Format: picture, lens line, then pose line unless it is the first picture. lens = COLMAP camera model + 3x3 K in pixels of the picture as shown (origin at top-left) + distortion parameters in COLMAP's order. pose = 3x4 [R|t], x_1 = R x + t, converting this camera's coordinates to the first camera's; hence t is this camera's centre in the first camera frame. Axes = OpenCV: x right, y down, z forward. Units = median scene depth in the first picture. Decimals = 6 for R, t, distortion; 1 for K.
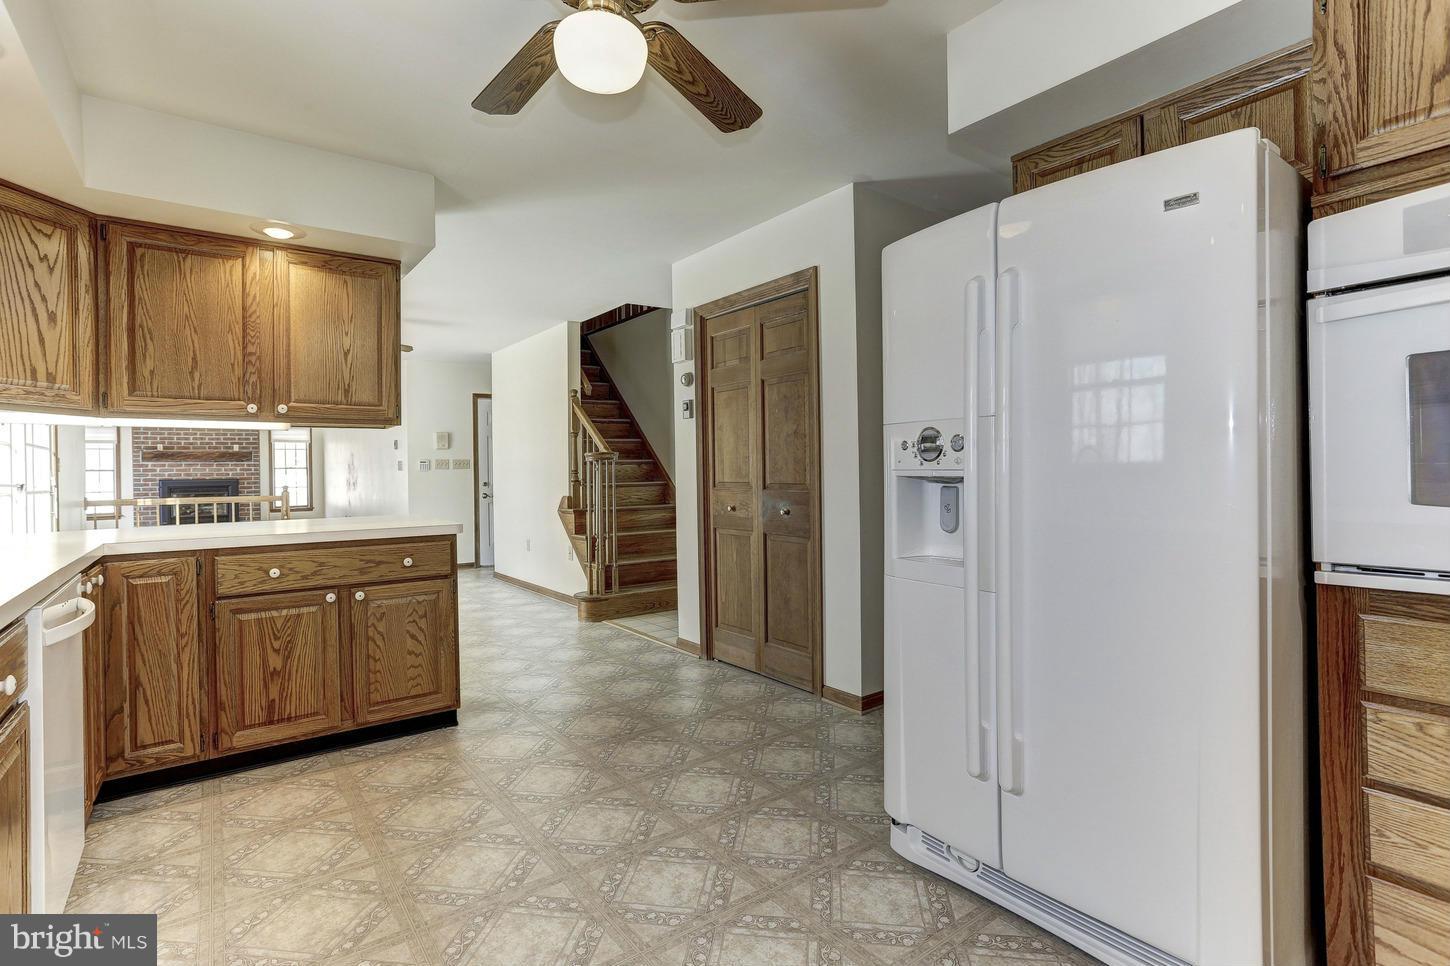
lens RADIAL K [[714.4, 0, 726.1], [0, 714.4, 474.2], [0, 0, 1]] dist [-0.021879, 0.006062]
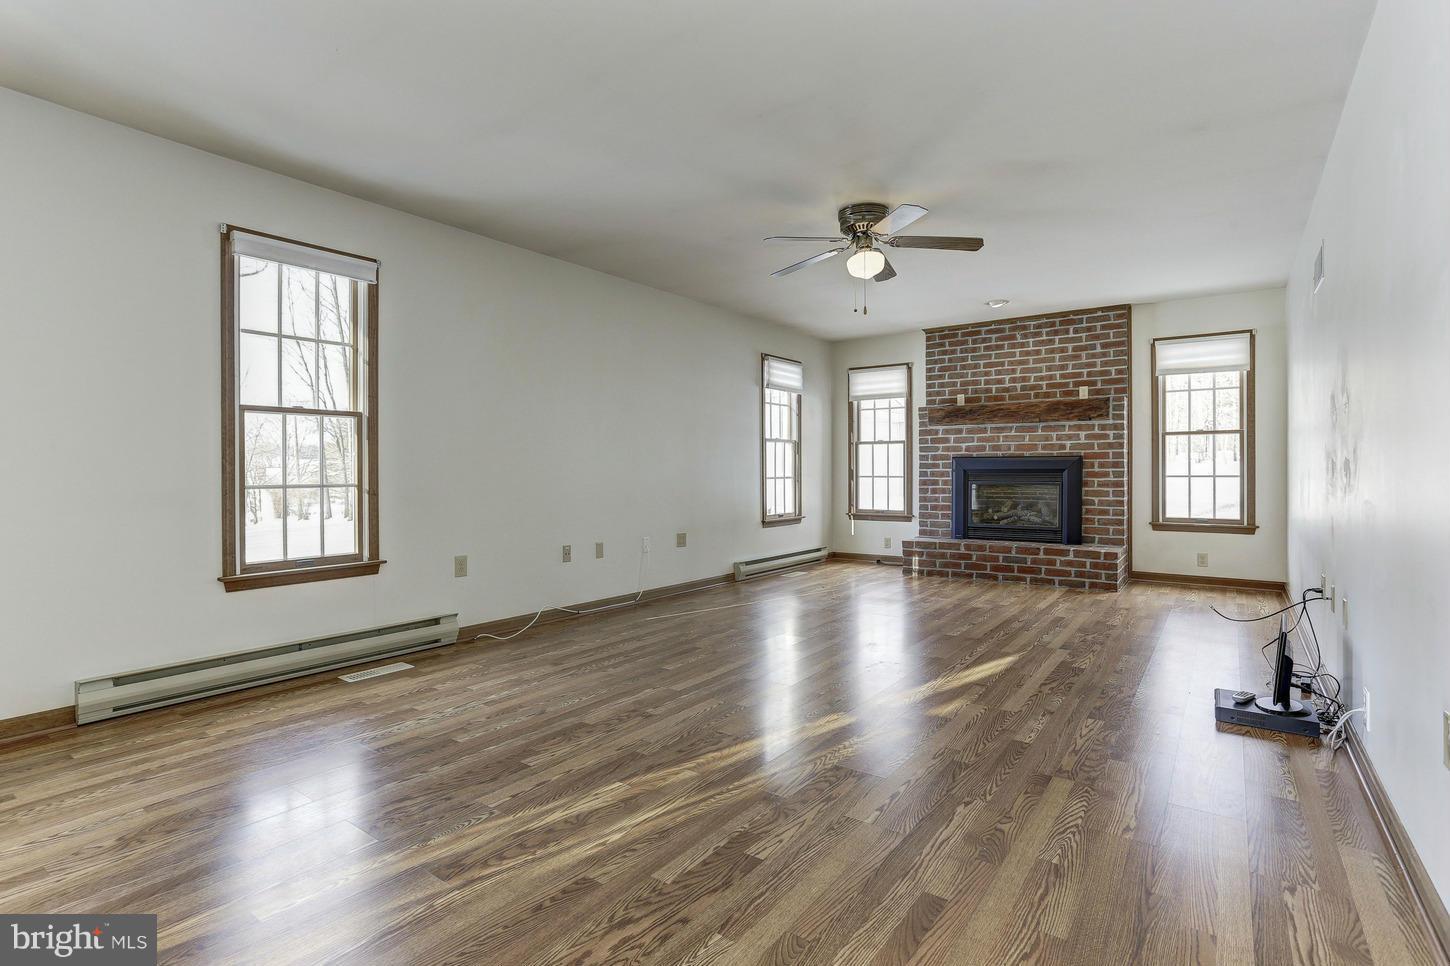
lens RADIAL K [[714.4, 0, 718.2], [0, 714.4, 468.9], [0, 0, 1]] dist [-0.021879, 0.006062]
pose [[0.294885, 0.010334, -0.955477, -0.315427], [-0.004185, 0.999946, 0.009523, 0.012840], [0.955523, 0.001191, 0.294913, 0.651298]]
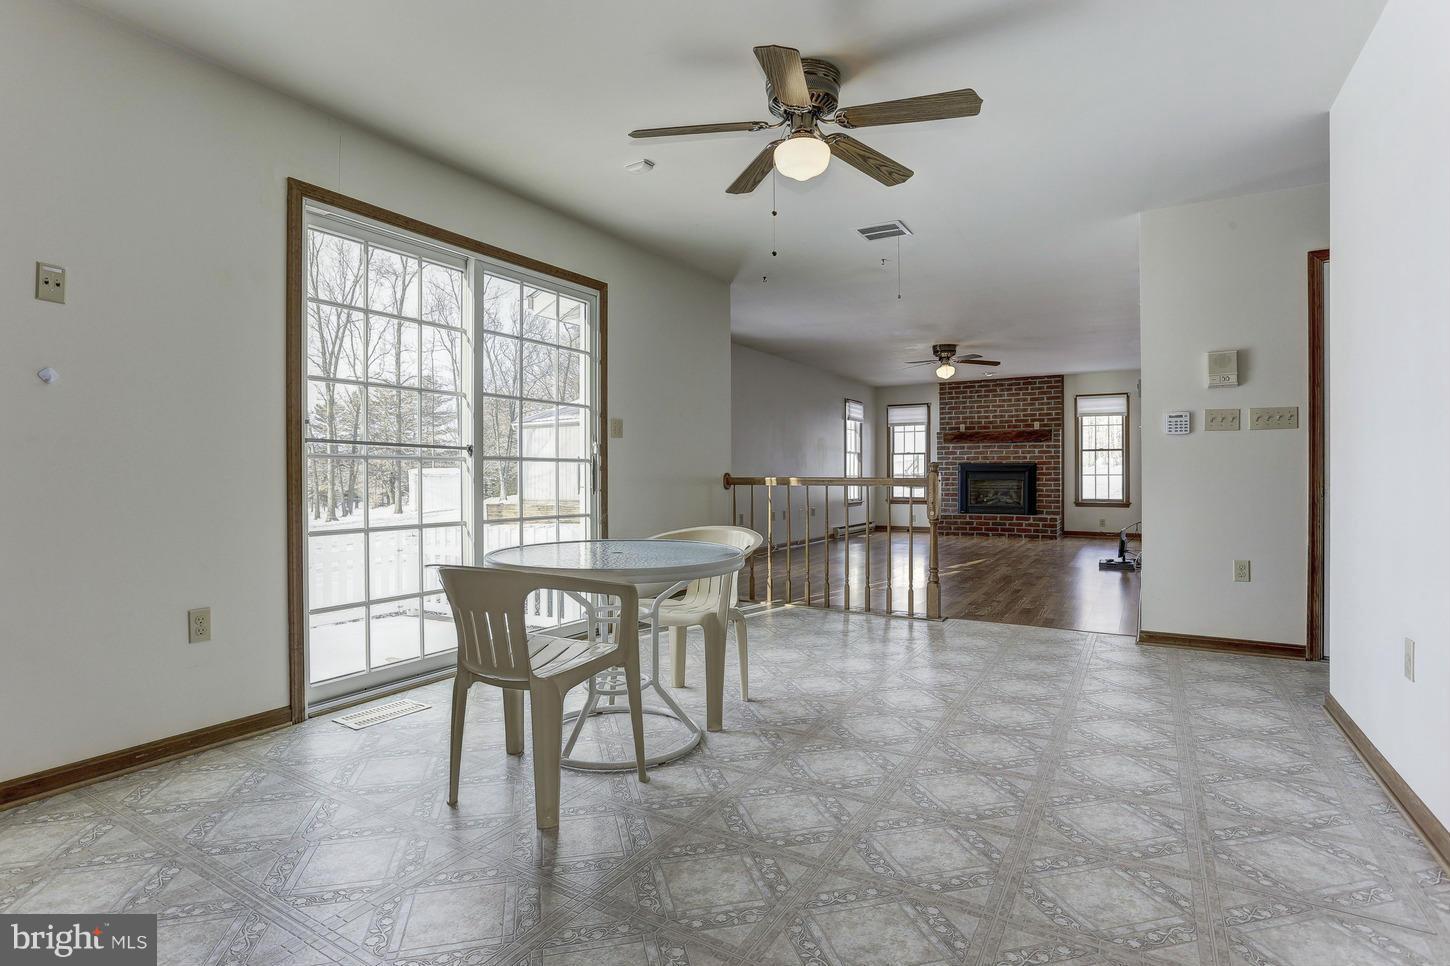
lens RADIAL K [[714.4, 0, 734.2], [0, 714.4, 469.0], [0, 0, 1]] dist [-0.021879, 0.006062]
pose [[0.392212, 0.007427, -0.919845, -0.070658], [-0.006914, 0.999963, 0.005126, 0.012607], [0.919849, 0.004349, 0.392249, 0.370996]]
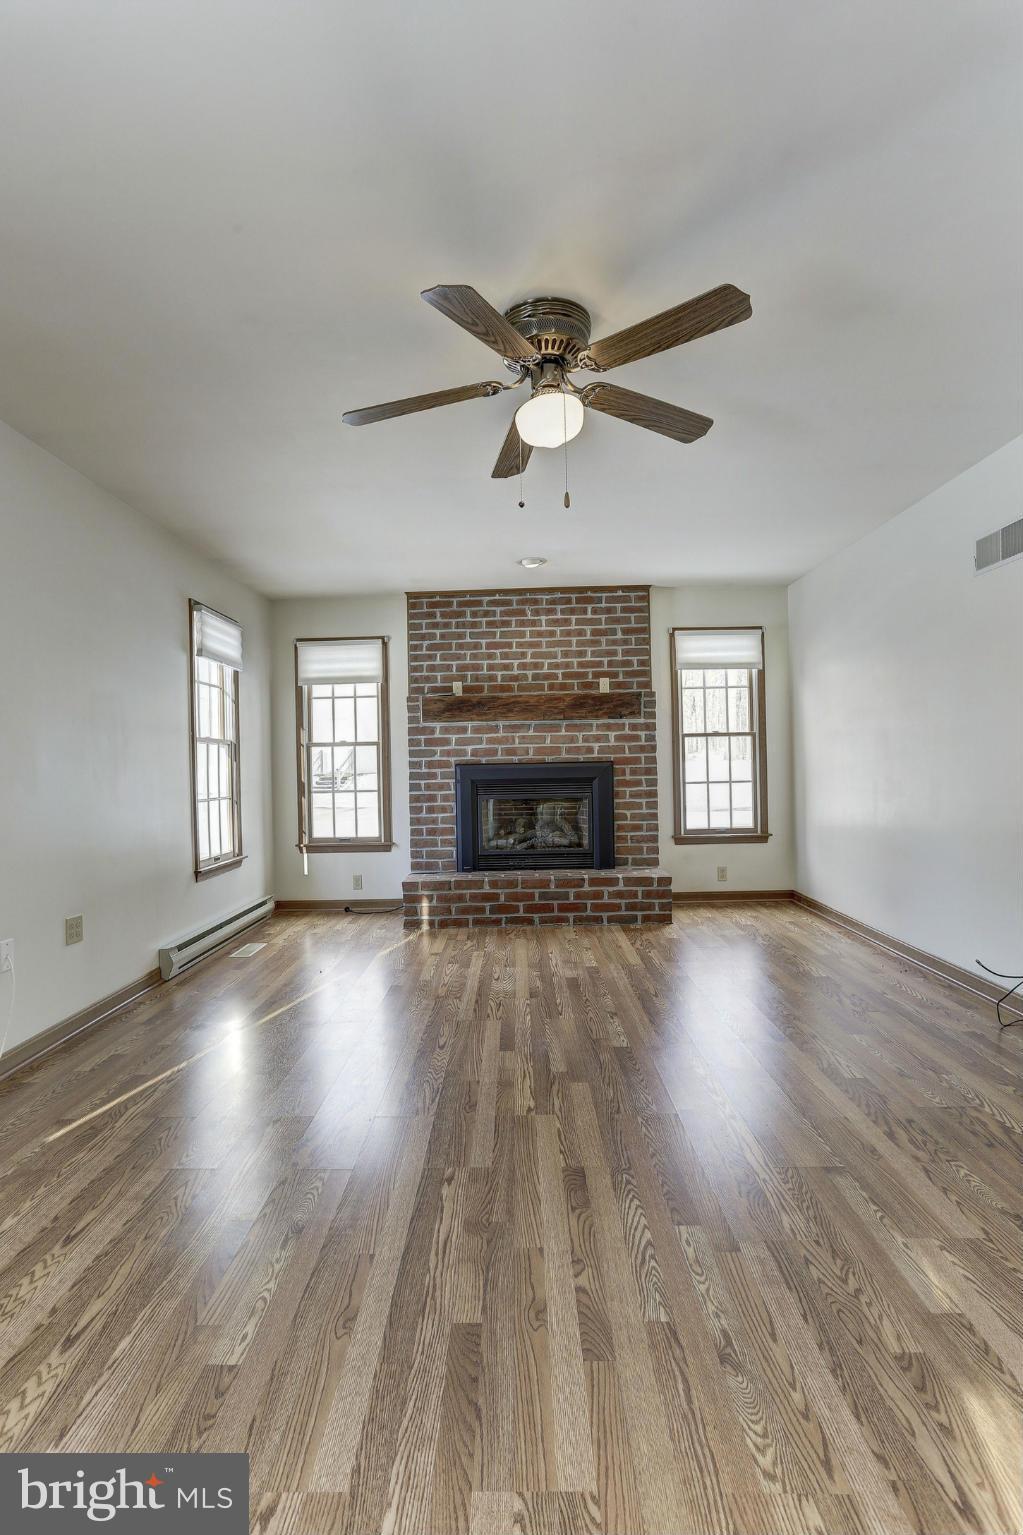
lens RADIAL K [[756.2, 0, 497.6], [0, 756.2, 769.6], [0, 0, 1]] dist [-0.021879, 0.006062]
pose [[0.788784, -0.000900, -0.614669, -0.500859], [0.008140, 0.999927, 0.008982, 0.007787], [0.614616, -0.012089, 0.788734, 0.653613]]
